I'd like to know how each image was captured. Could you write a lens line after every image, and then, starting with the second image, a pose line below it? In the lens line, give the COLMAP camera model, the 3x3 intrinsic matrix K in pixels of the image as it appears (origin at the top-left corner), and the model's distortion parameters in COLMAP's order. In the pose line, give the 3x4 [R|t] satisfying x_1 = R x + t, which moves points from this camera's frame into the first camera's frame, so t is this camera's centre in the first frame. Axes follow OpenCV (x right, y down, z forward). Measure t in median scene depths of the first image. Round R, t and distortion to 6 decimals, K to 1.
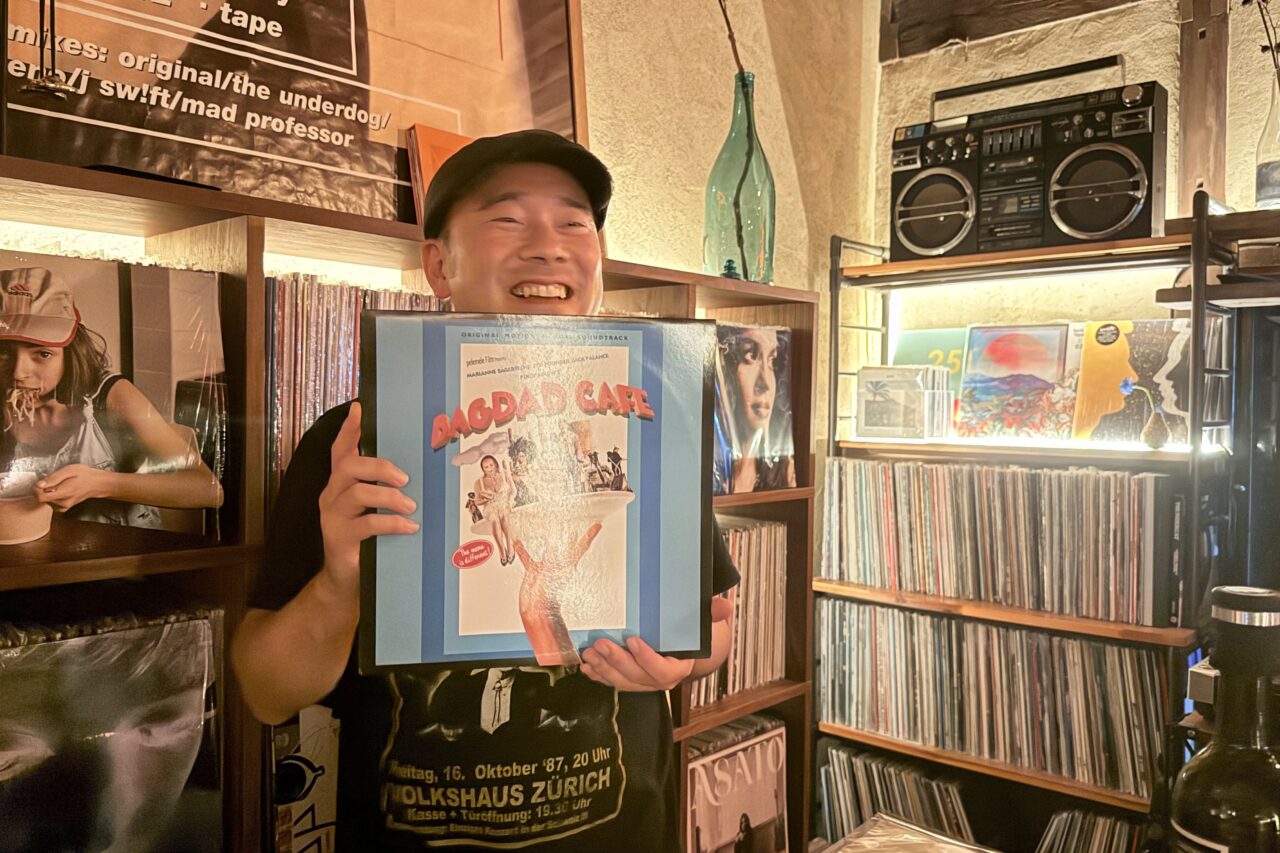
lens RADIAL K [[1028.3, 0, 650.3], [0, 1028.3, 429.7], [0, 0, 1]] dist [0.042253, -0.073992]
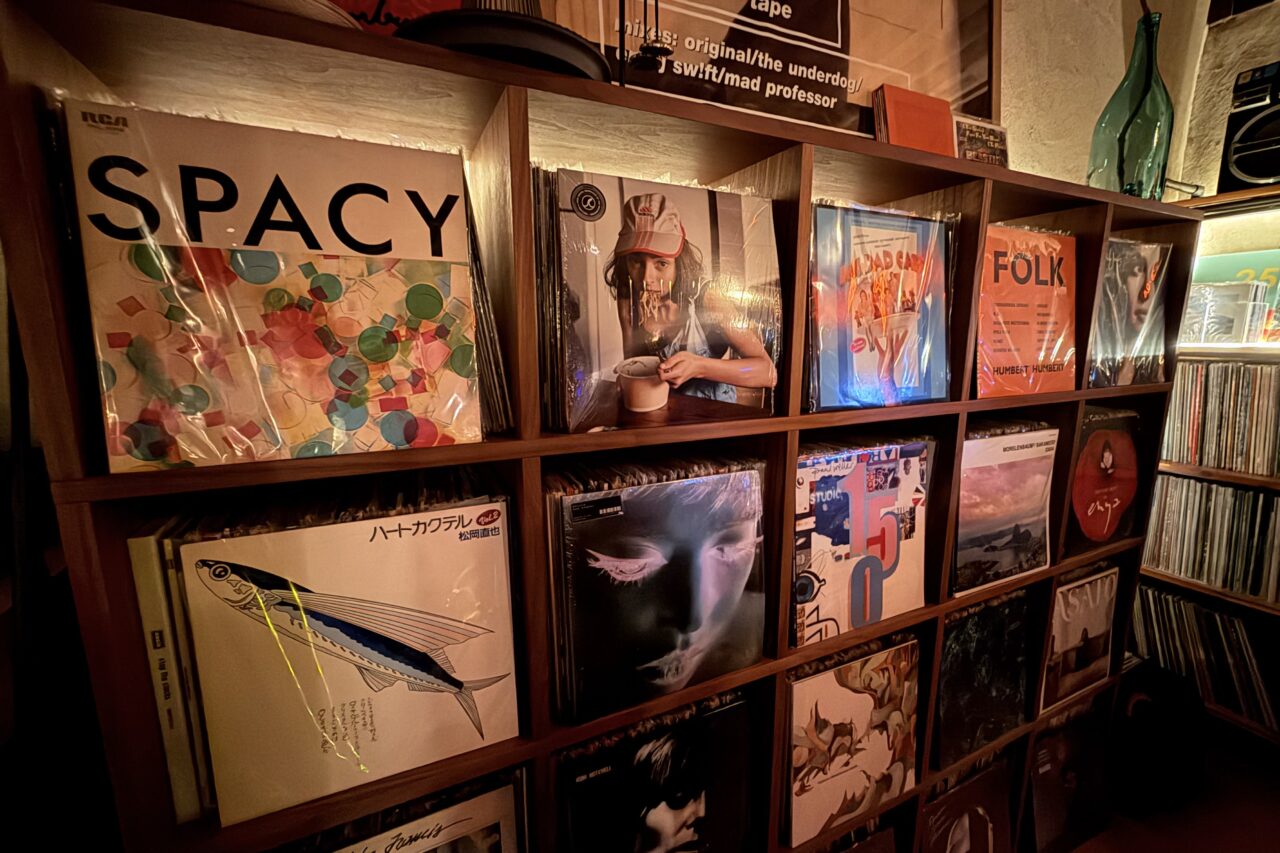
lens RADIAL K [[531.3, 0, 640.9], [0, 531.3, 429.6], [0, 0, 1]] dist [0.004692, -0.000919]
pose [[0.924784, 0.055907, -0.376363, -0.165834], [0.002011, 0.988414, 0.151767, 0.013887], [0.380487, -0.141108, 0.913957, 0.170289]]
